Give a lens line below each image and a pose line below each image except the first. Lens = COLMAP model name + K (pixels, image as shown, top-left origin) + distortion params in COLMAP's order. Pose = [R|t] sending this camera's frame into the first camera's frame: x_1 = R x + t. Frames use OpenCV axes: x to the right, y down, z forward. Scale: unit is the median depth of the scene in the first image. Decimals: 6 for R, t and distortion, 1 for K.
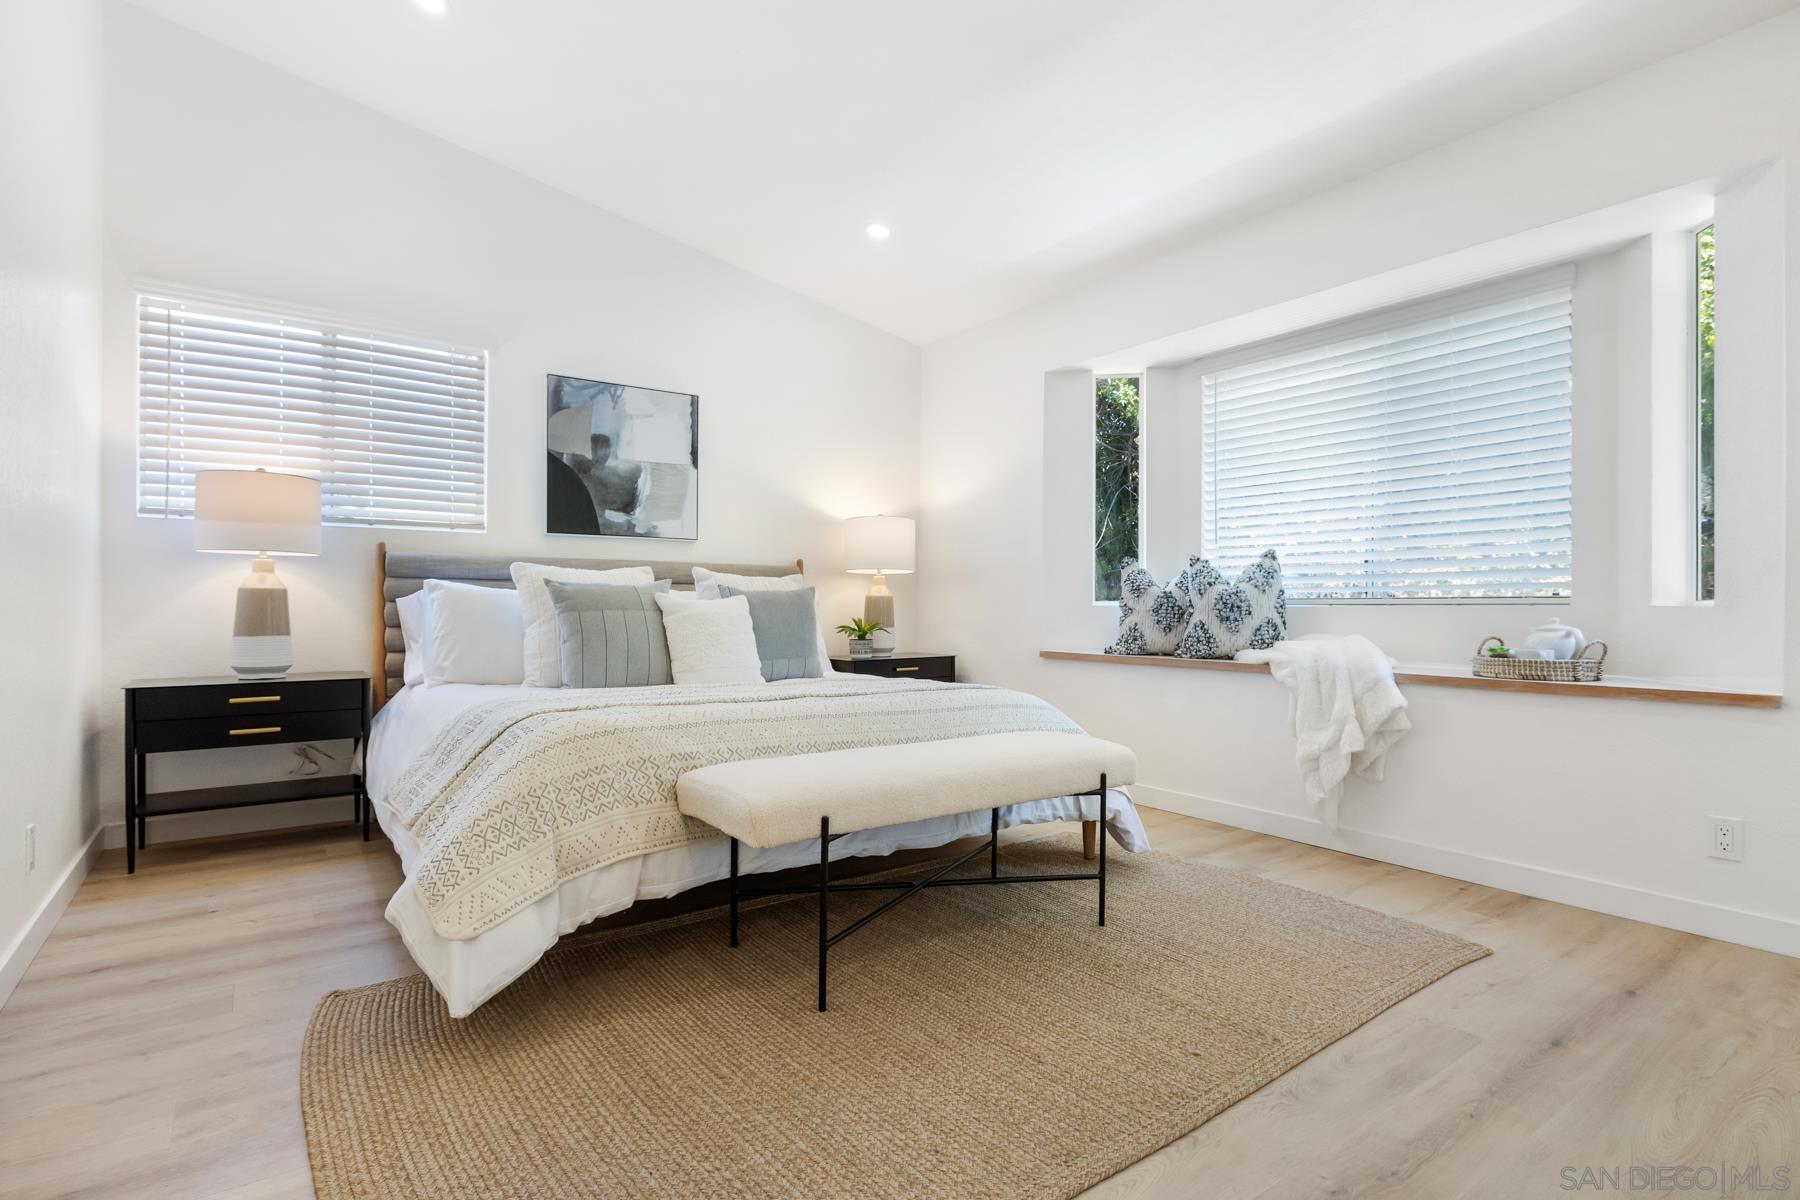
lens RADIAL K [[878.7, 0, 900.0], [0, 878.7, 600.0], [0, 0, 1]] dist [-0.000679, -0.000286]
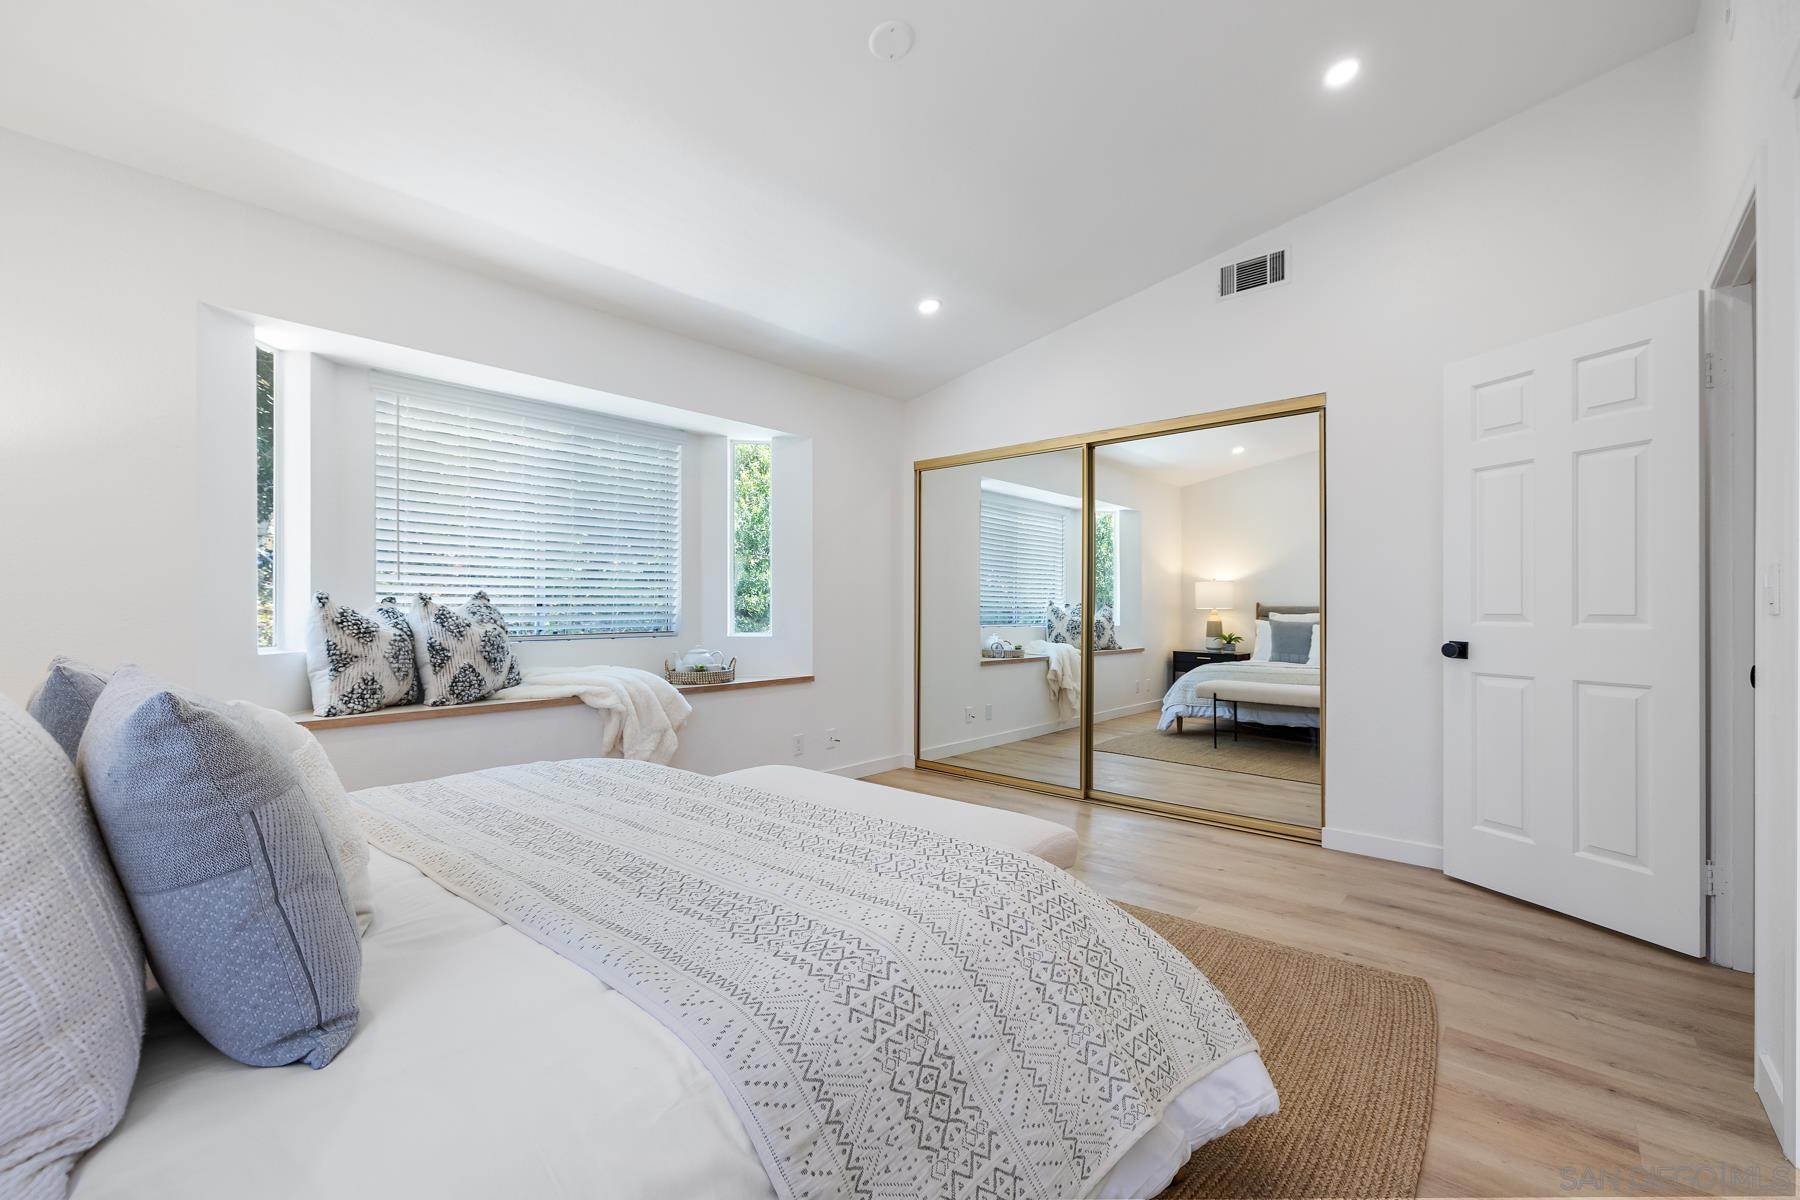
lens RADIAL K [[767.1, 0, 900.0], [0, 767.1, 600.0], [0, 0, 1]] dist [-0.000818, -0.000513]
pose [[-0.219446, 0.003484, 0.975618, -0.588410], [-0.008322, 0.999951, -0.005443, -0.046466], [-0.975589, -0.009314, -0.219406, 0.720365]]
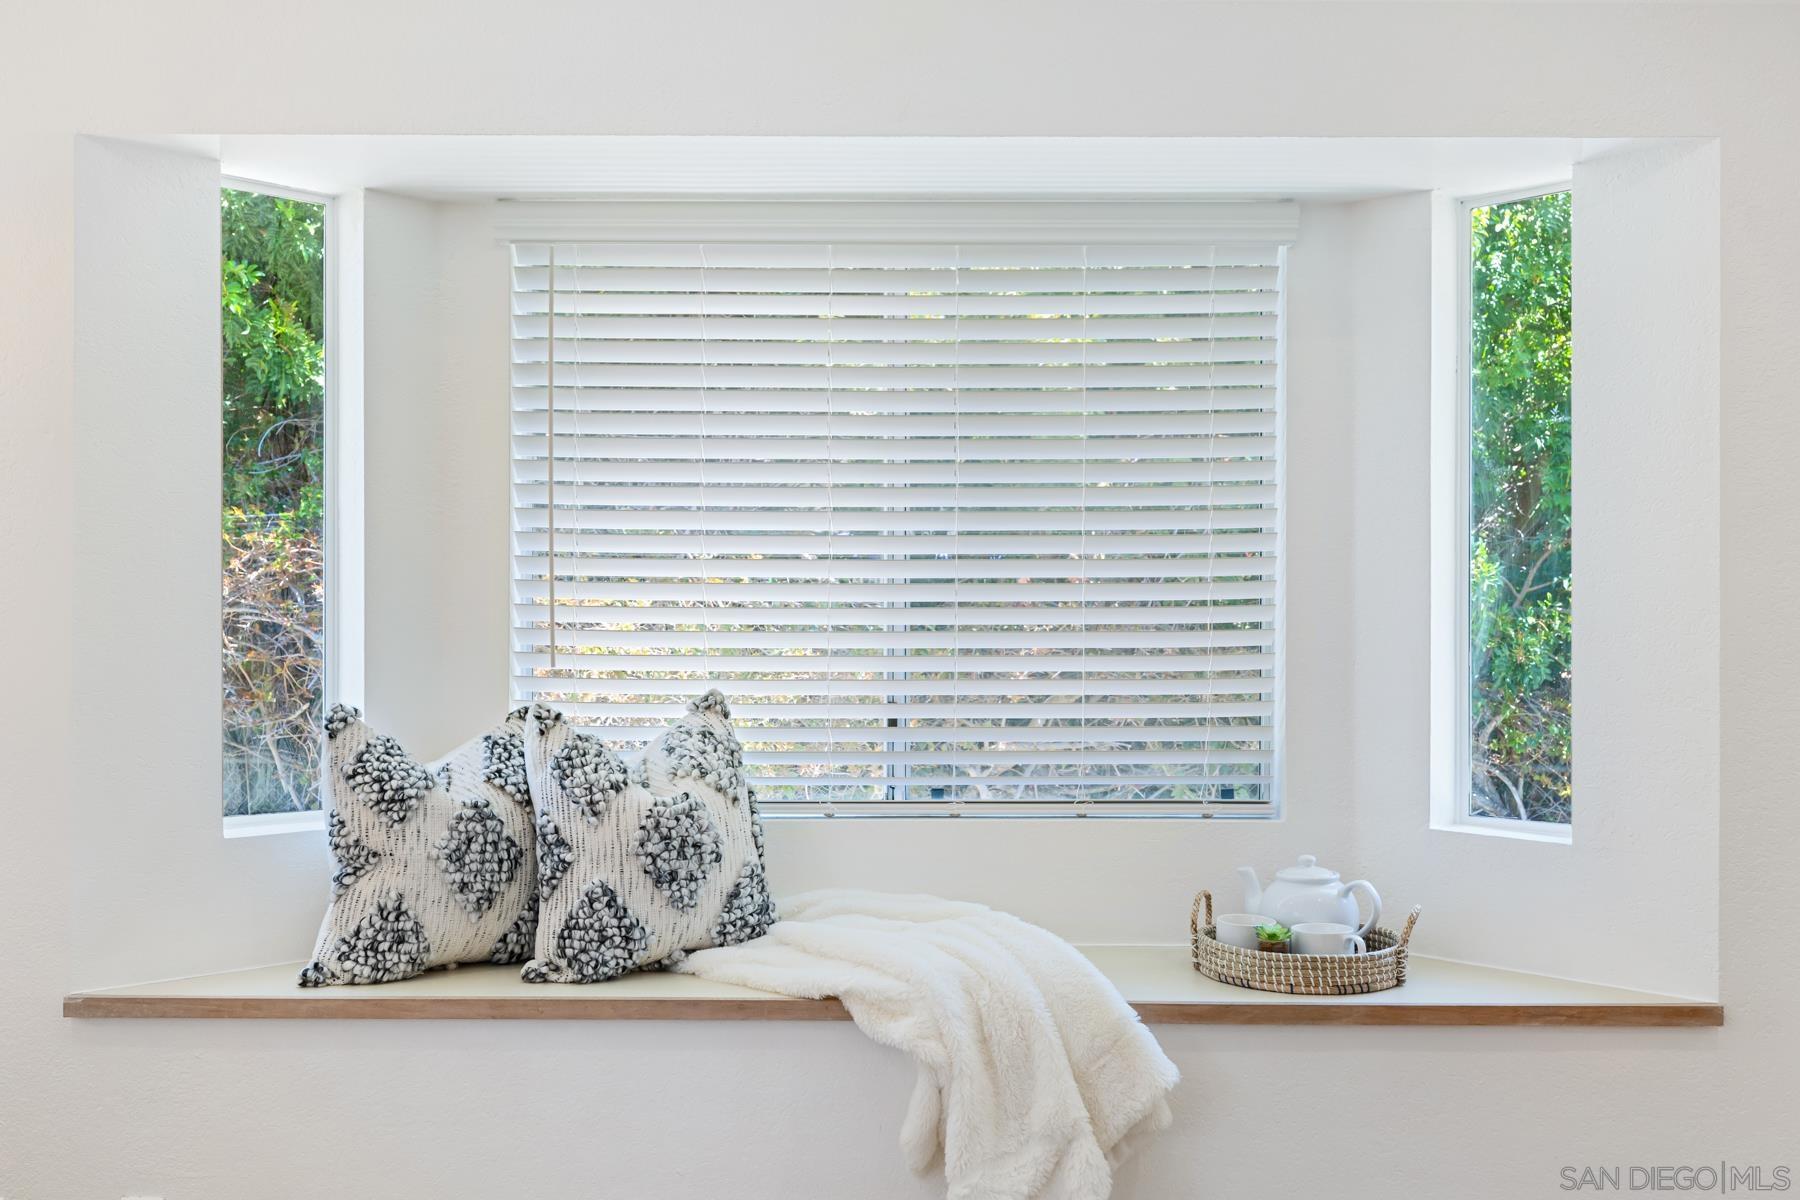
lens RADIAL K [[1646.9, 0, 900.0], [0, 1646.9, 600.0], [0, 0, 1]] dist [0.009020, 0.009364]
pose [[0.592029, -0.000633, 0.805916, -0.171446], [-0.004707, 0.999980, 0.004243, -0.106899], [-0.805903, -0.006305, 0.592015, 0.458310]]
